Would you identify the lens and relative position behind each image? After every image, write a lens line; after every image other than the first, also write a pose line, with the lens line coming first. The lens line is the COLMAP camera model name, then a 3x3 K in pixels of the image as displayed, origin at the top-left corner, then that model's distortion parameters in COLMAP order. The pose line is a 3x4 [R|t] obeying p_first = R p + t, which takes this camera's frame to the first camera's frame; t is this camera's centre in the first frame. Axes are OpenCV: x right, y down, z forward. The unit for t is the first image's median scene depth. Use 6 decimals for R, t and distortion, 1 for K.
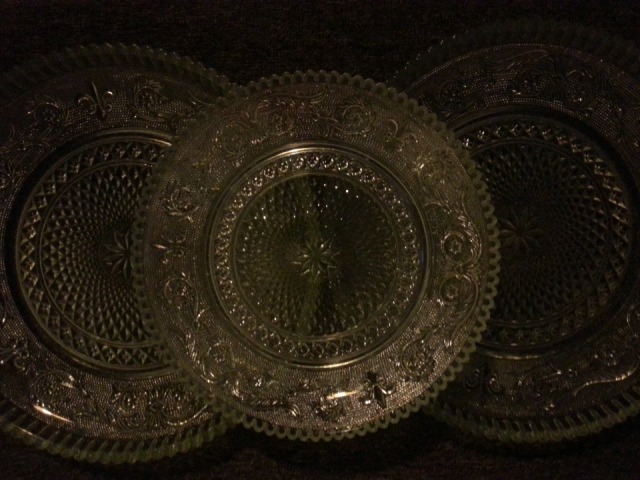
lens RADIAL K [[255.6, 0, 320.0], [0, 255.6, 240.0], [0, 0, 1]] dist [-0.043451, 0.000719]
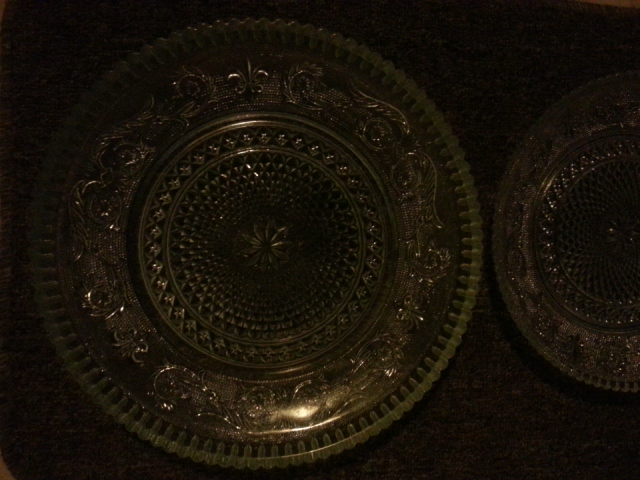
lens RADIAL K [[255.6, 0, 320.0], [0, 255.6, 240.0], [0, 0, 1]] dist [-0.043451, 0.000719]
pose [[0.997092, 0.076082, 0.004442, -0.585563], [-0.076136, 0.997004, 0.013655, 0.001689], [-0.003389, -0.013953, 0.999897, 0.036380]]
